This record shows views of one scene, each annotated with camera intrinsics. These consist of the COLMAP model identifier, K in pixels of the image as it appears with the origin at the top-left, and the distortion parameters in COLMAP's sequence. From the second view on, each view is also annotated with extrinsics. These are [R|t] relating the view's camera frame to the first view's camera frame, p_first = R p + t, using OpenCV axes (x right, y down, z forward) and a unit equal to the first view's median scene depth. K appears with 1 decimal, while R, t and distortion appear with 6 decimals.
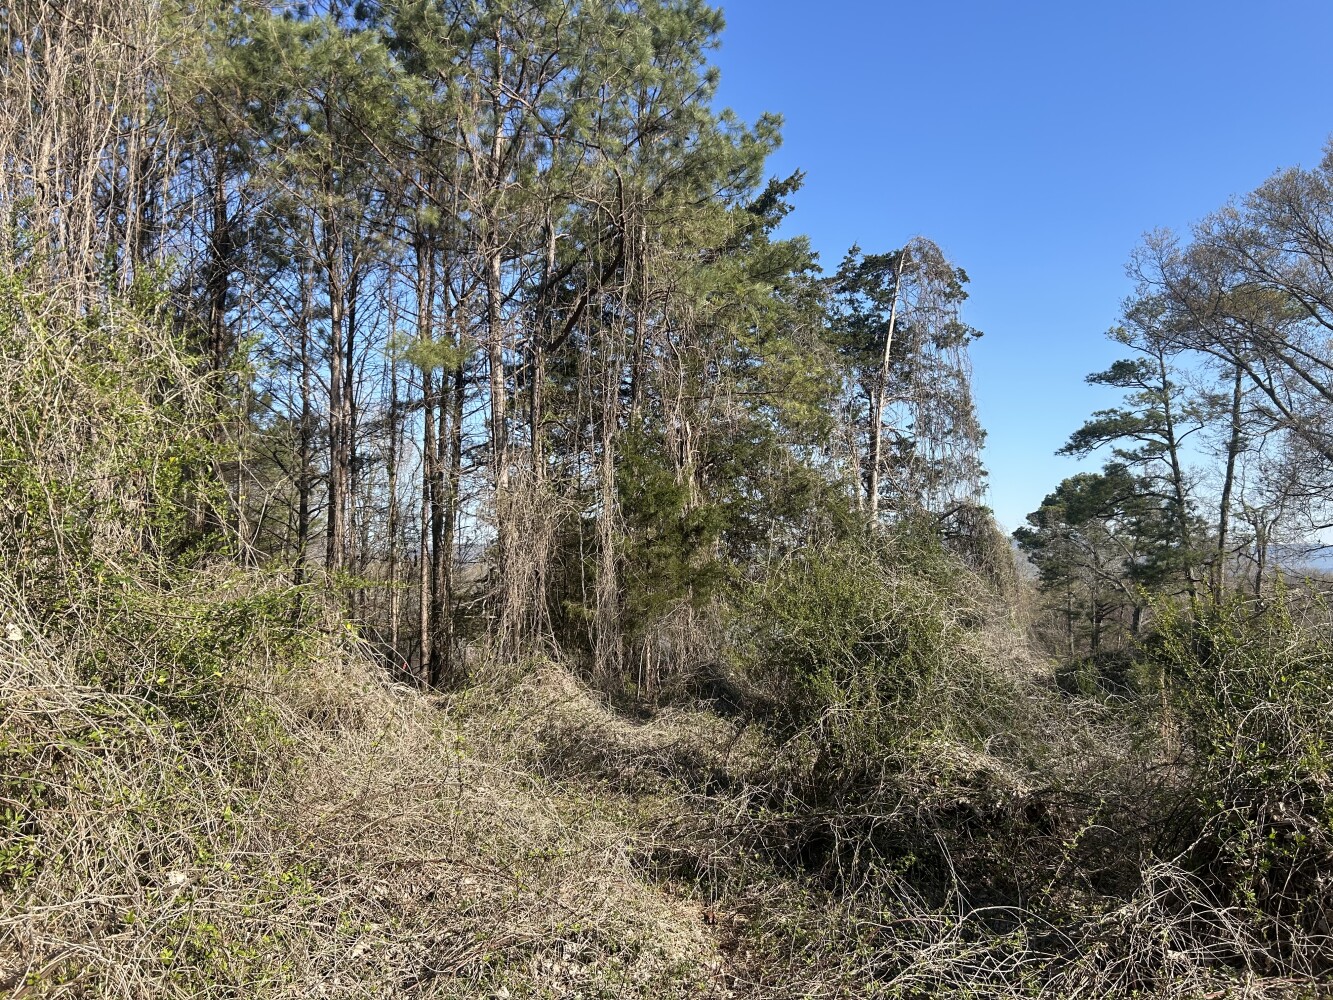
lens RADIAL K [[985.3, 0, 659.5], [0, 985.3, 494.0], [0, 0, 1]] dist [0.036430, -0.047069]
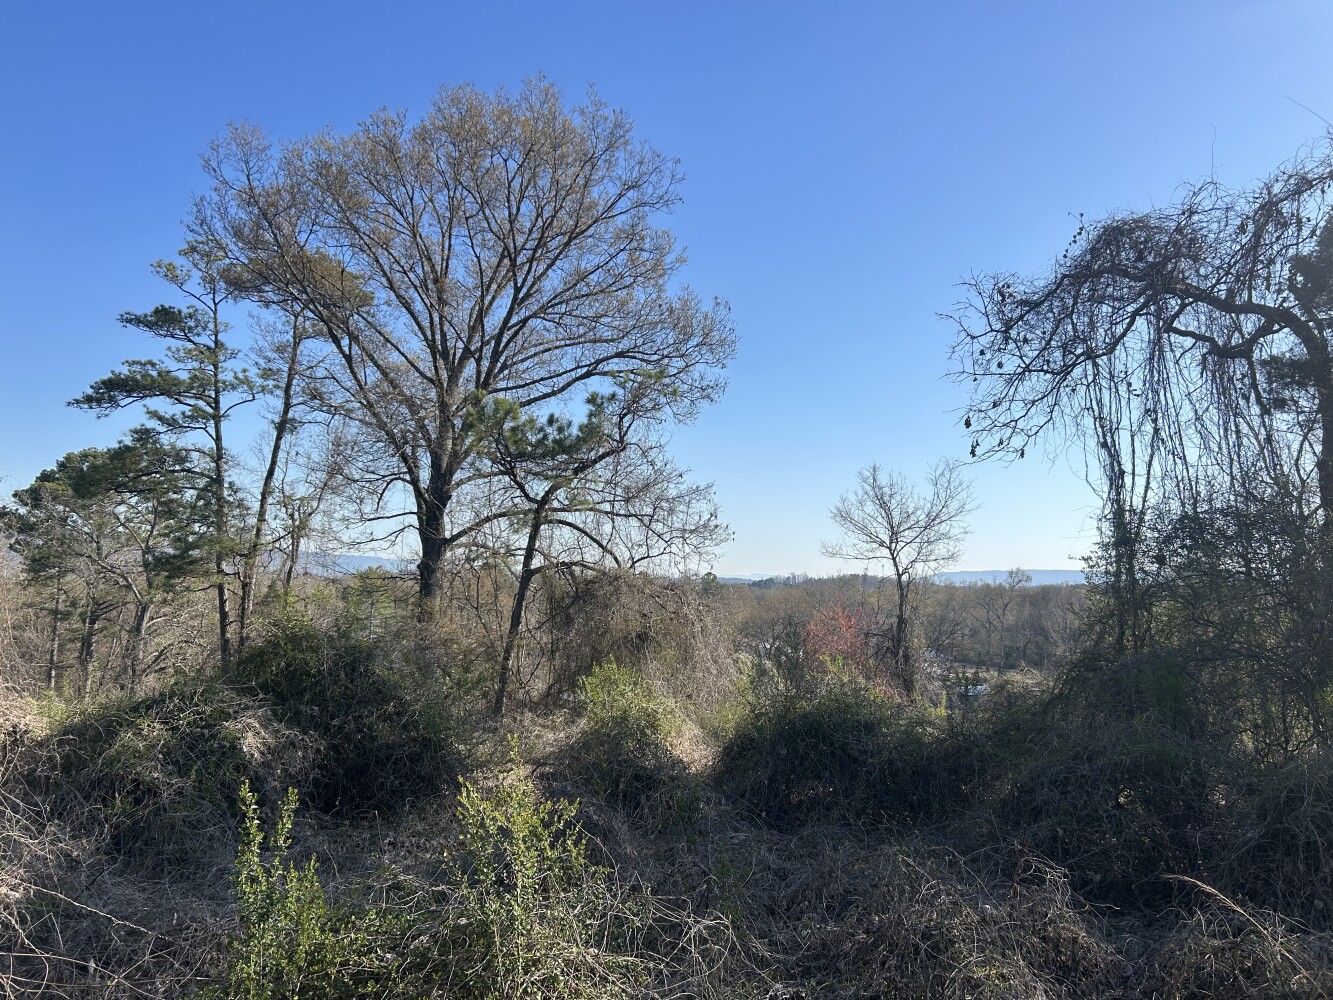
lens RADIAL K [[985.3, 0, 668.5], [0, 985.3, 507.4], [0, 0, 1]] dist [0.036430, -0.047069]
pose [[0.585391, 0.084056, 0.806382, 0.129588], [-0.094929, 0.994876, -0.034790, 0.044449], [-0.805174, -0.056183, 0.590371, 0.365220]]
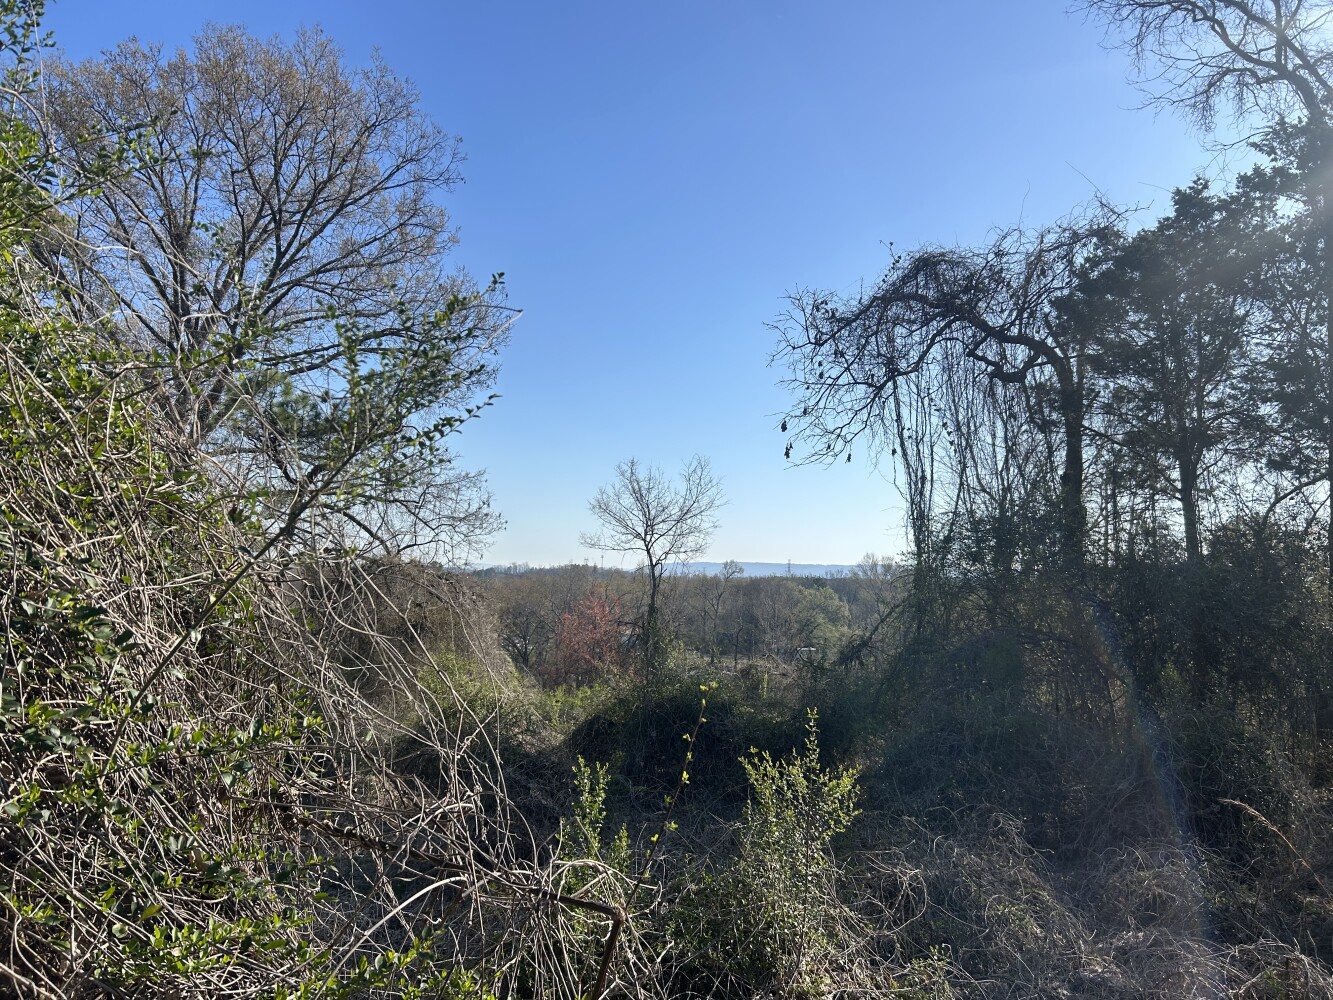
lens RADIAL K [[985.3, 0, 672.2], [0, 985.3, 503.8], [0, 0, 1]] dist [0.036430, -0.047069]
pose [[0.334077, 0.092379, 0.938008, 0.087768], [-0.112626, 0.991968, -0.057581, 0.051452], [-0.935793, -0.086407, 0.341798, 0.422854]]
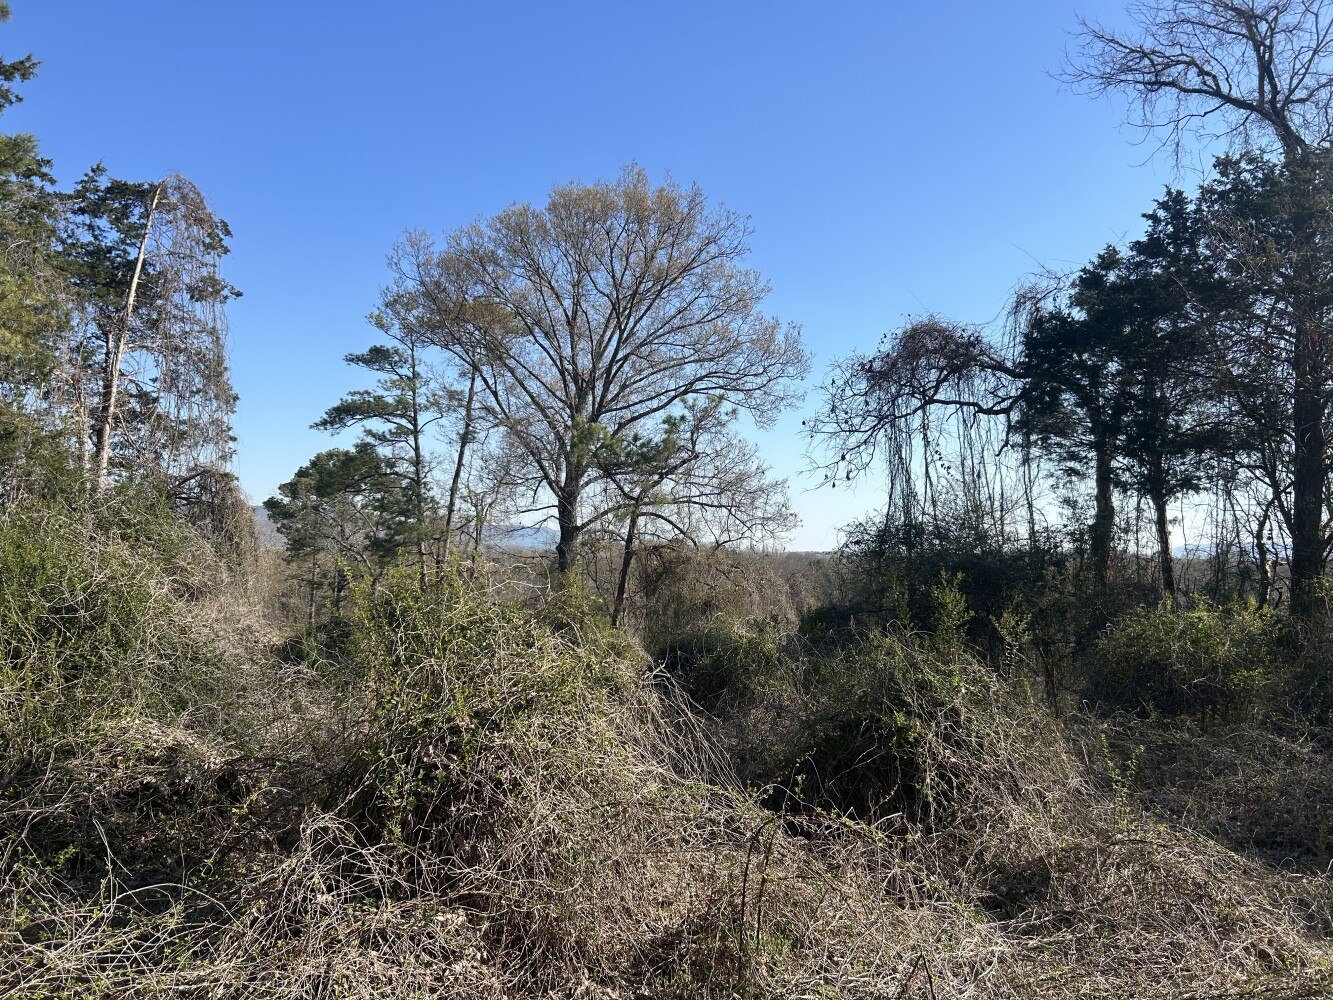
lens RADIAL K [[985.3, 0, 655.1], [0, 985.3, 506.8], [0, 0, 1]] dist [0.036430, -0.047069]
pose [[0.751535, 0.053428, 0.657526, 0.005789], [-0.081353, 0.996613, 0.012004, 0.000052], [-0.654658, -0.062513, 0.753336, -0.001558]]
